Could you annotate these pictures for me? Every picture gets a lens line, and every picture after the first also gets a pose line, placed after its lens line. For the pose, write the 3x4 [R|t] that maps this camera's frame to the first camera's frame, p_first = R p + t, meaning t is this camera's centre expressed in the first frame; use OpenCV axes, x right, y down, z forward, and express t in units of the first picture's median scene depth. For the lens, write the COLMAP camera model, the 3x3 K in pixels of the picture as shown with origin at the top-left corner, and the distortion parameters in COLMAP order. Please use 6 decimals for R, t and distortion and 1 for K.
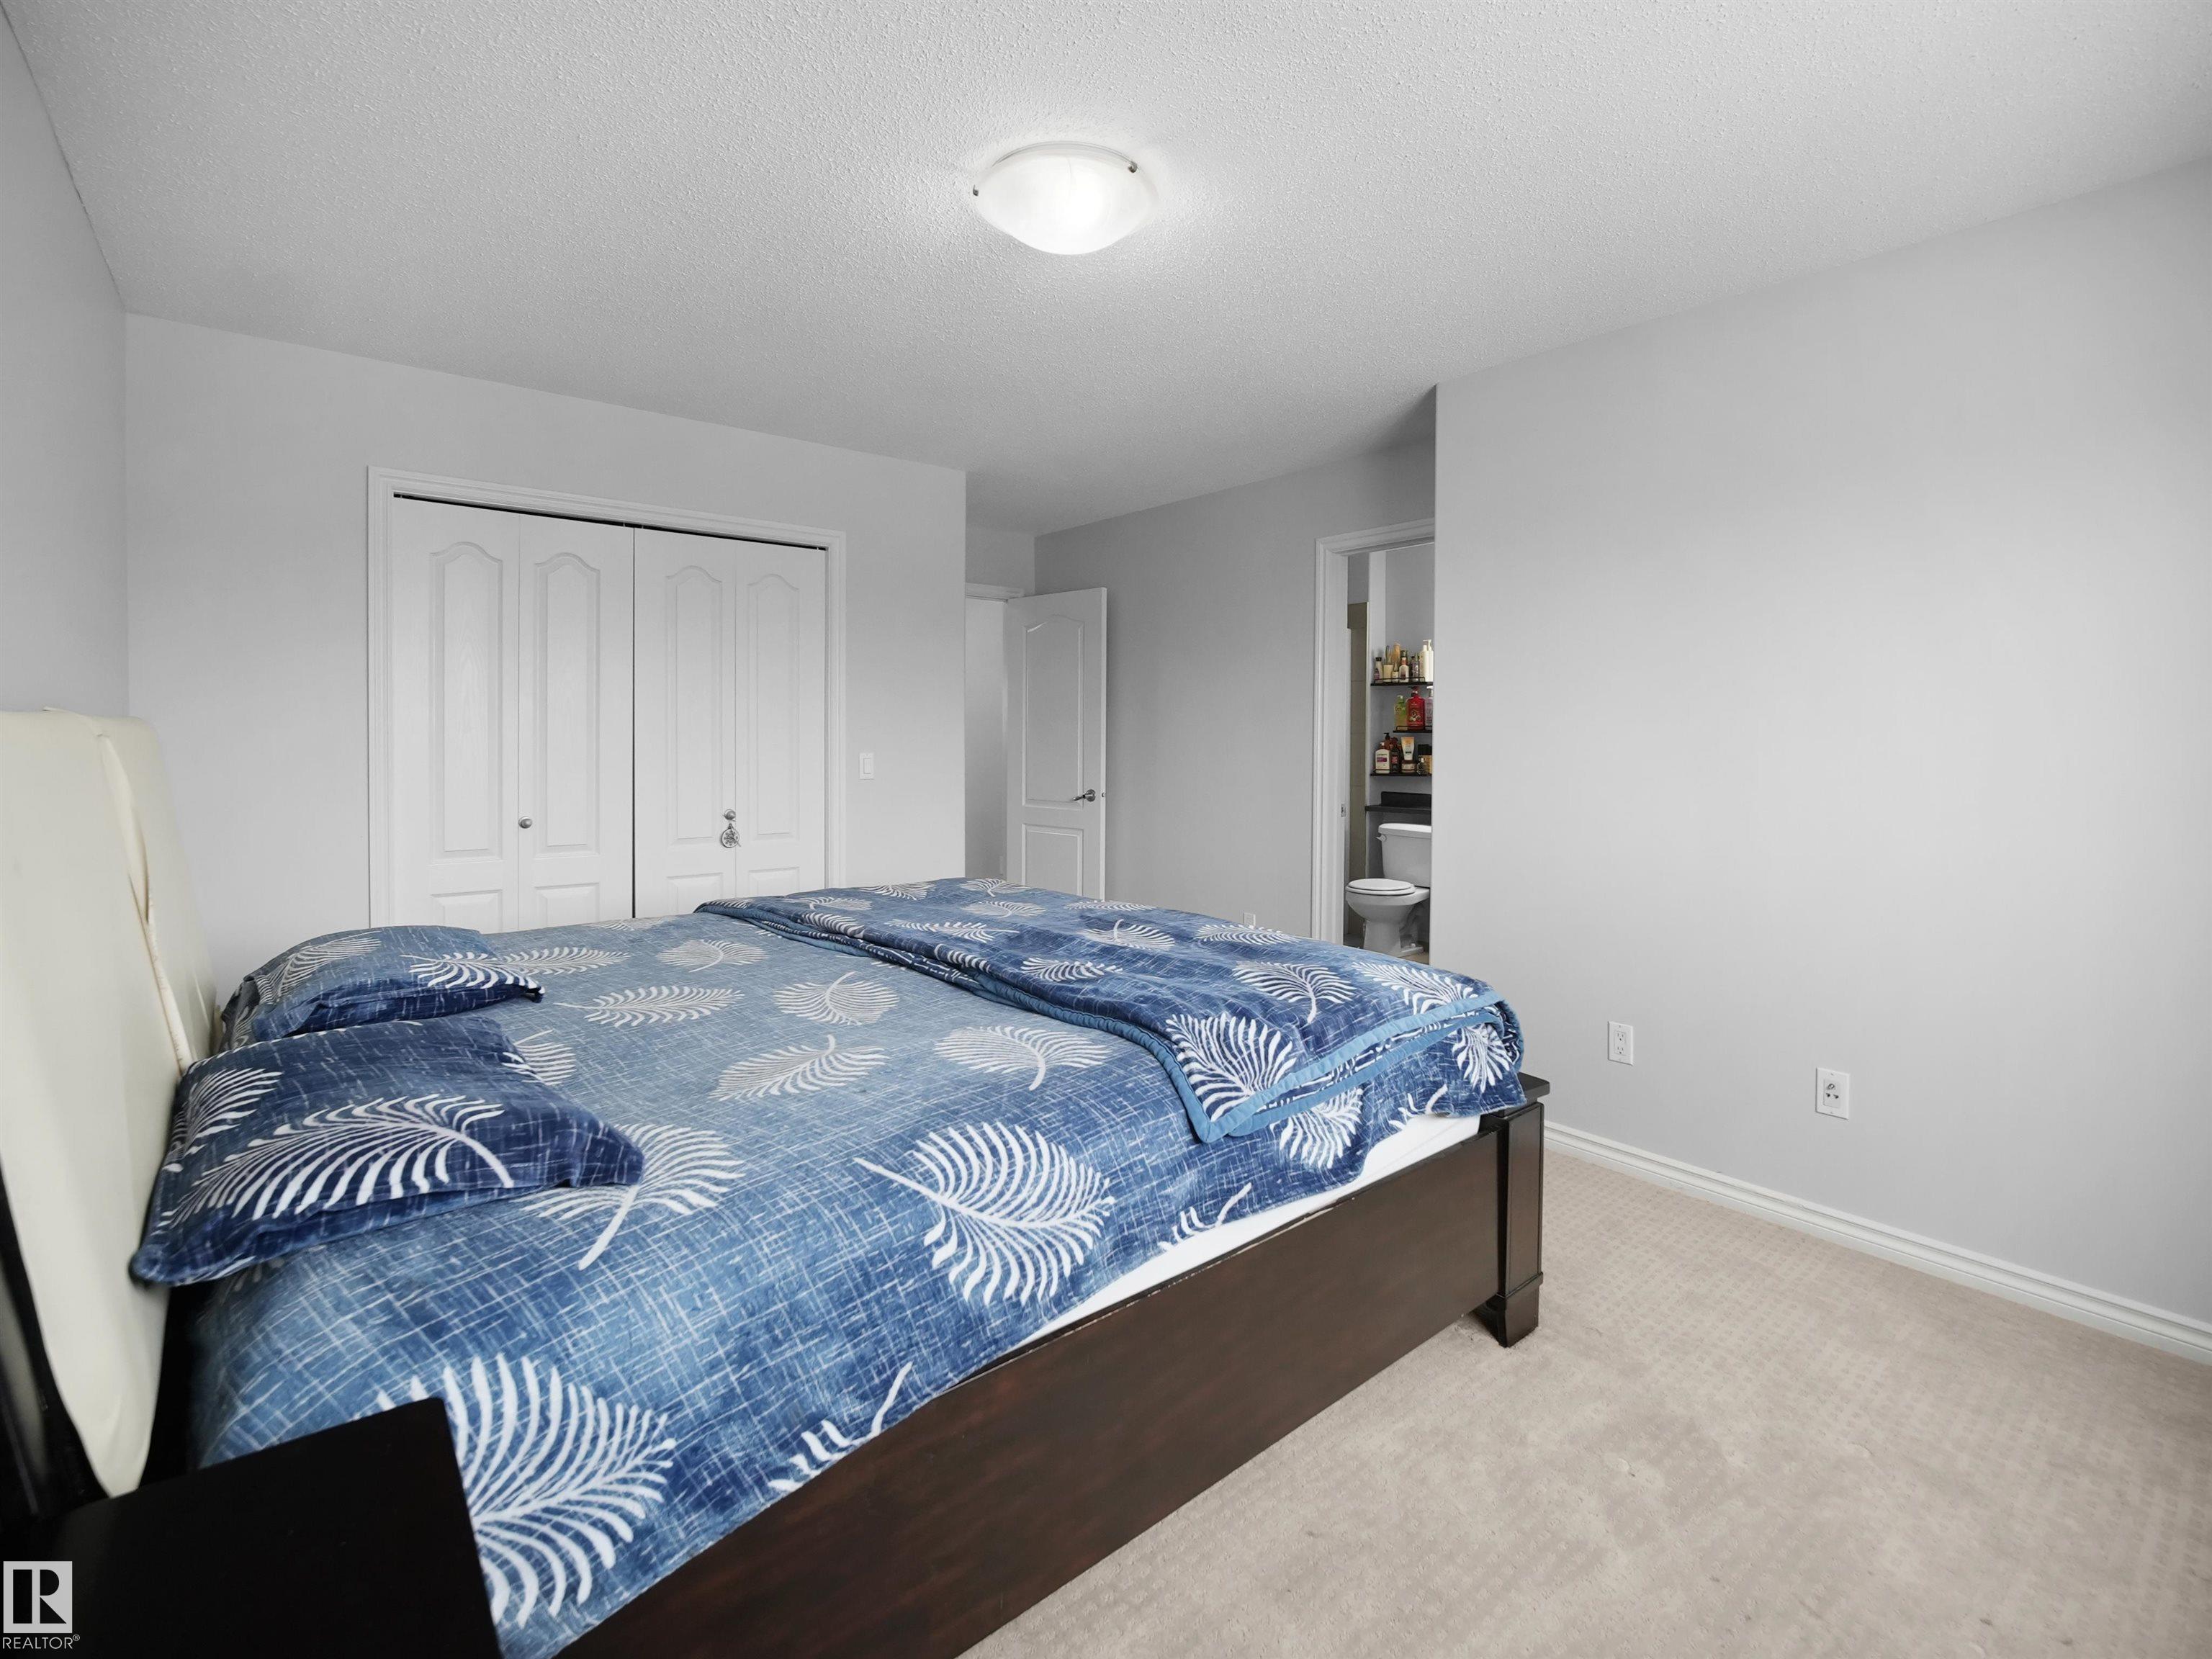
lens RADIAL K [[1004.6, 0, 1106.6], [0, 1004.6, 822.4], [0, 0, 1]] dist [-0.023119, 0.004412]
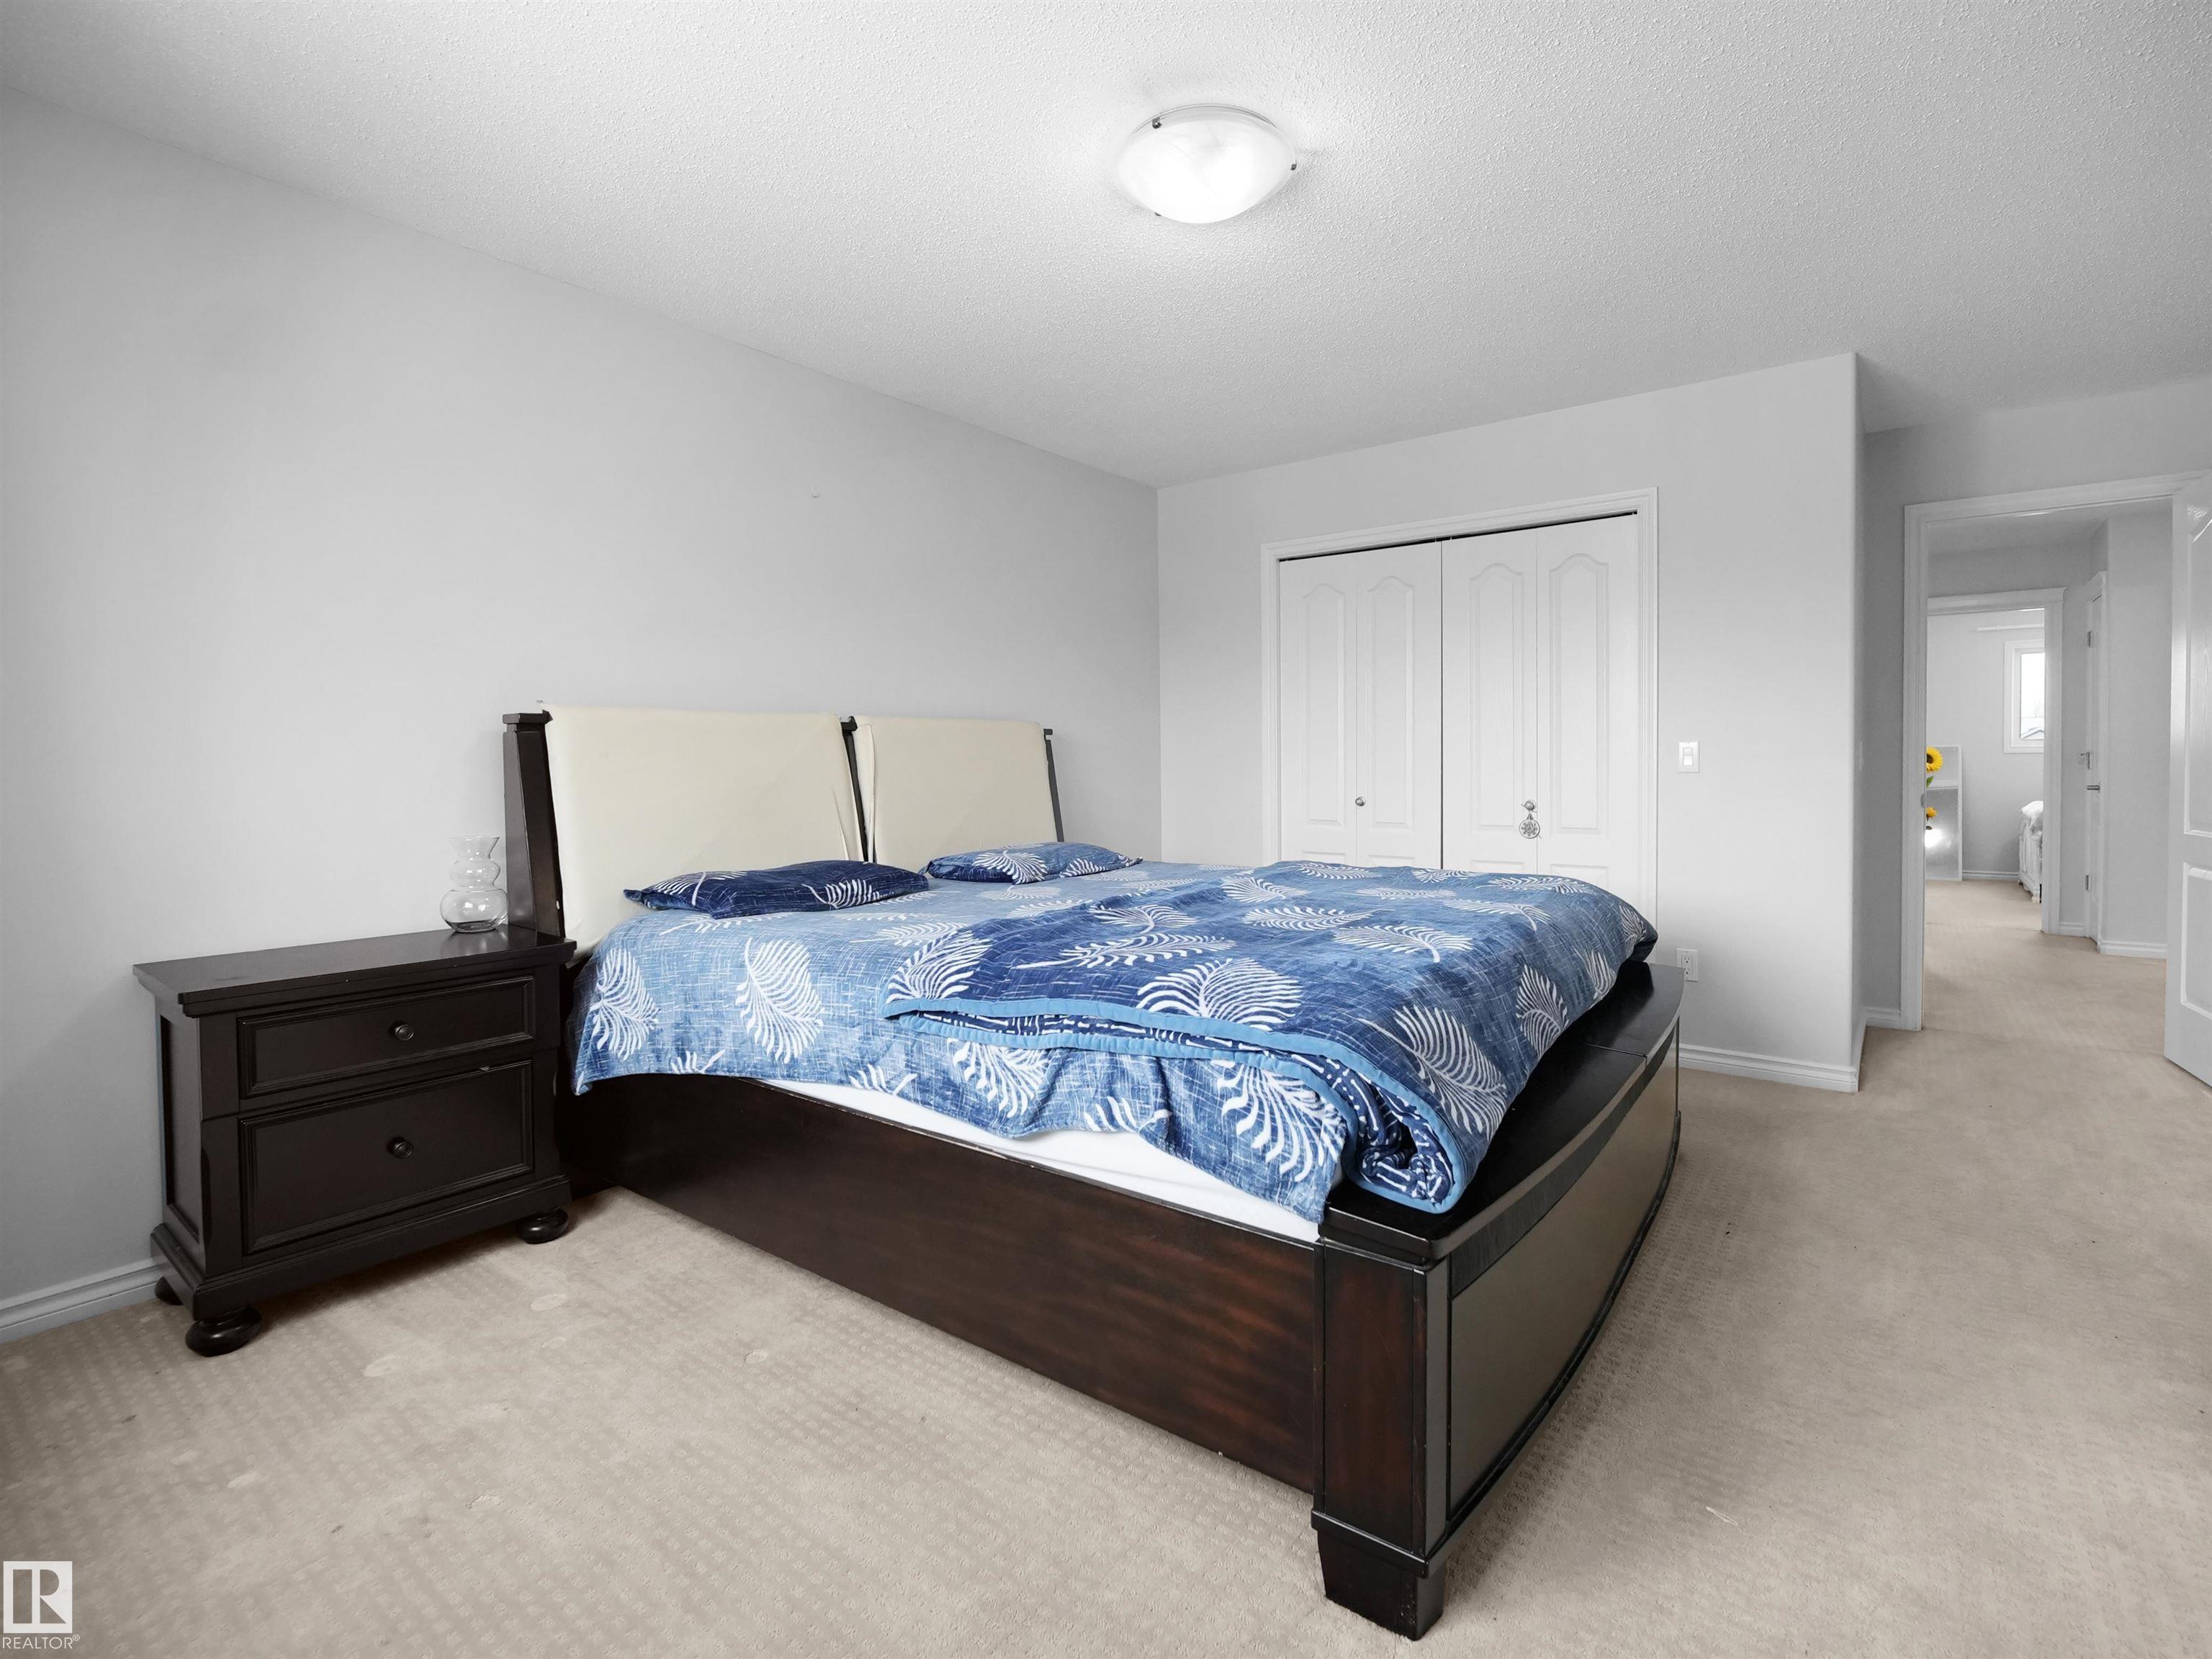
lens RADIAL K [[1004.6, 0, 1102.0], [0, 1004.6, 835.3], [0, 0, 1]] dist [-0.023119, 0.004412]
pose [[0.248336, 0.062136, -0.966679, 0.894717], [-0.071435, 0.996398, 0.045695, 0.013024], [0.966036, 0.057707, 0.251880, 0.624169]]
